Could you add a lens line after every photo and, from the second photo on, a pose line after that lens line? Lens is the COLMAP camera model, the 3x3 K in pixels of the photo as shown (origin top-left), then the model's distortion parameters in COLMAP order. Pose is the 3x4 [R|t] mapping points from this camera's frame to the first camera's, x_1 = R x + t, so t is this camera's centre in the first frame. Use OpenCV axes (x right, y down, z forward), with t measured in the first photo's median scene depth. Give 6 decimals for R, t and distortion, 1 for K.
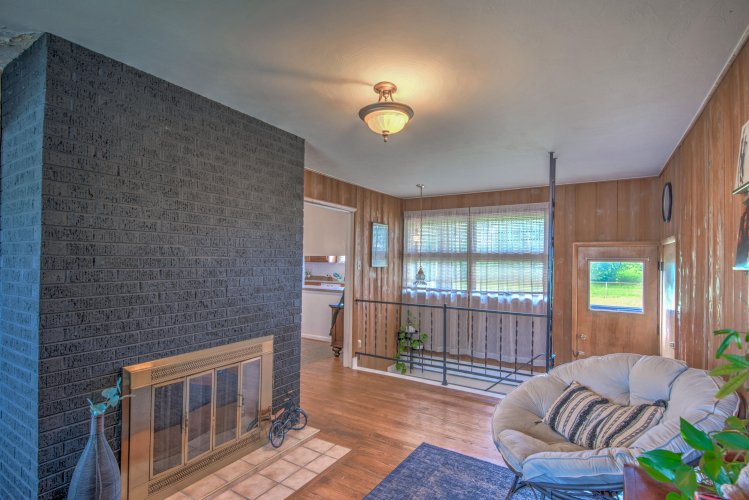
lens RADIAL K [[364.3, 0, 374.7], [0, 364.3, 258.5], [0, 0, 1]] dist [-0.000547, -0.000059]
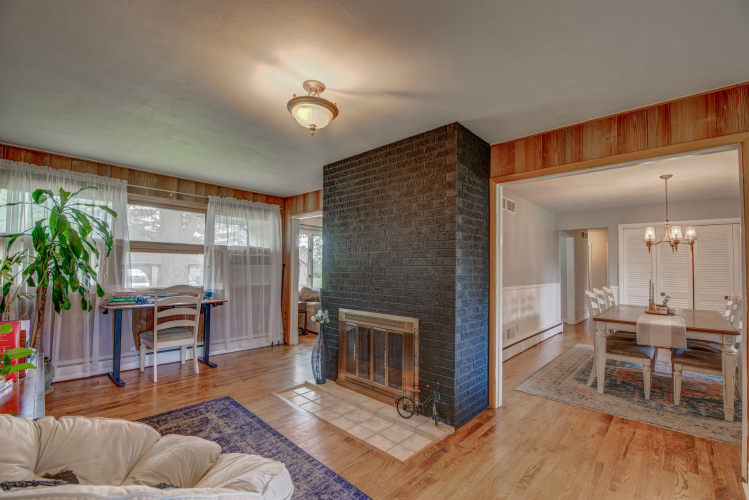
lens RADIAL K [[319.0, 0, 372.8], [0, 319.0, 259.8], [0, 0, 1]] dist [0.000267, 0.000023]
pose [[-0.190555, -0.042477, -0.980757, 0.774000], [-0.007330, 0.999097, -0.041848, 0.077712], [0.981649, -0.000786, -0.190695, 1.148337]]
